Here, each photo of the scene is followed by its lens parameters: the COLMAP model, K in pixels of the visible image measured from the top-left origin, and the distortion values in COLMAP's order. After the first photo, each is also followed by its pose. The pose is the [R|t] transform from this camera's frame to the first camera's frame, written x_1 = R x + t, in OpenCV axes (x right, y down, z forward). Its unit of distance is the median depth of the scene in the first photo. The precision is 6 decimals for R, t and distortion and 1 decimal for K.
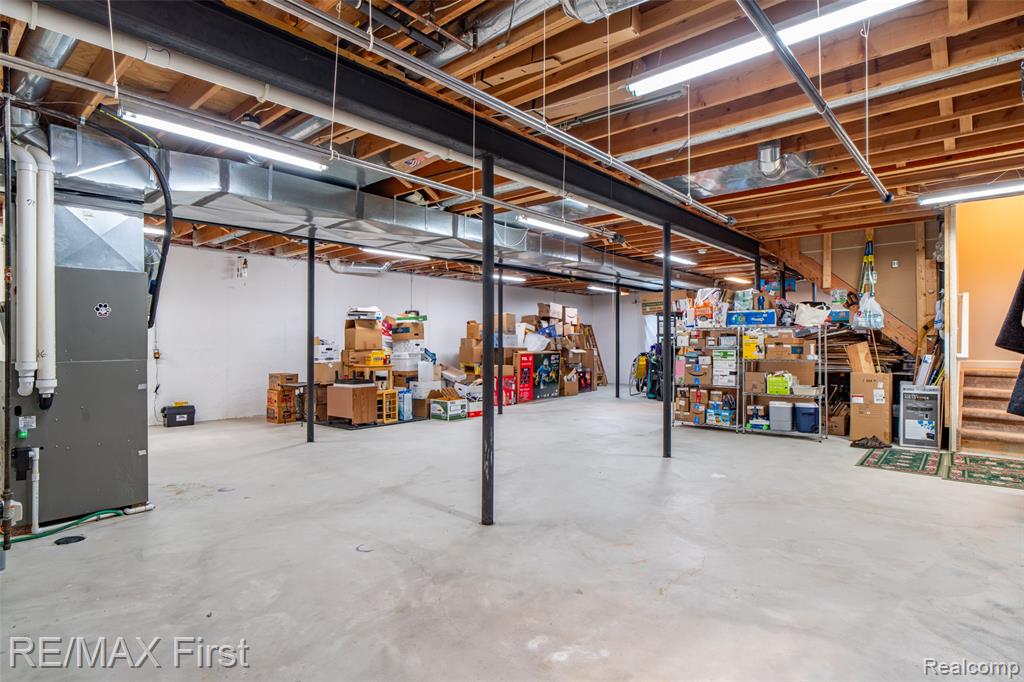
lens RADIAL K [[533.2, 0, 512.0], [0, 533.2, 341.0], [0, 0, 1]] dist [0.000432, 0.000229]
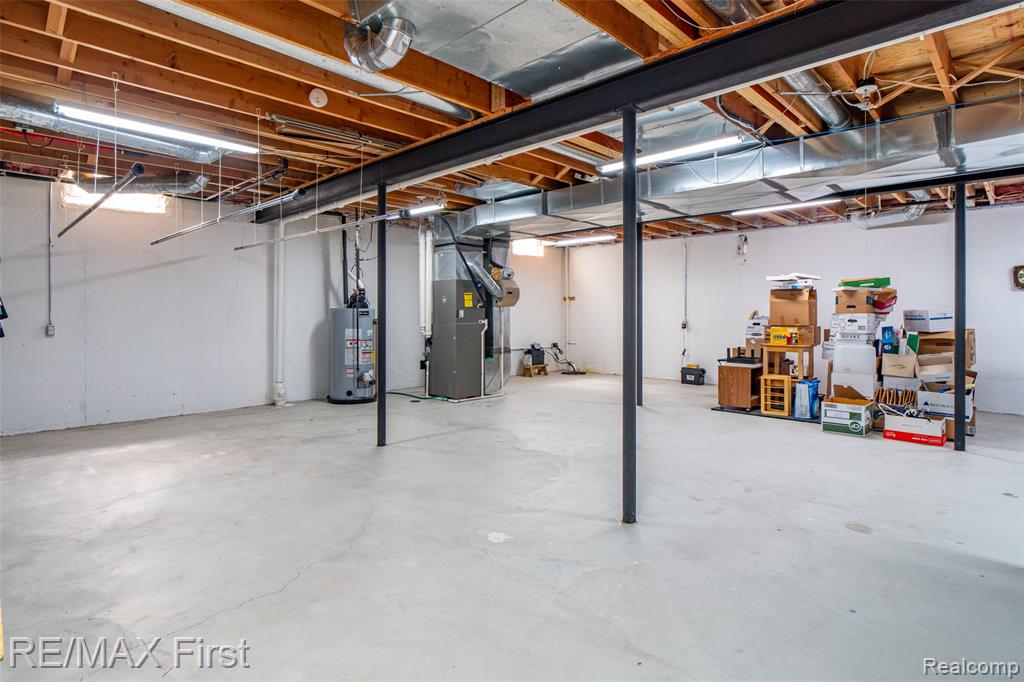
lens RADIAL K [[529.2, 0, 511.5], [0, 529.2, 312.7], [0, 0, 1]] dist [-0.001648, -0.000404]
pose [[-0.042985, -0.001313, -0.999075, 0.622814], [-0.002011, 0.999997, -0.001227, -0.002000], [0.999074, 0.001957, -0.042987, 0.655686]]
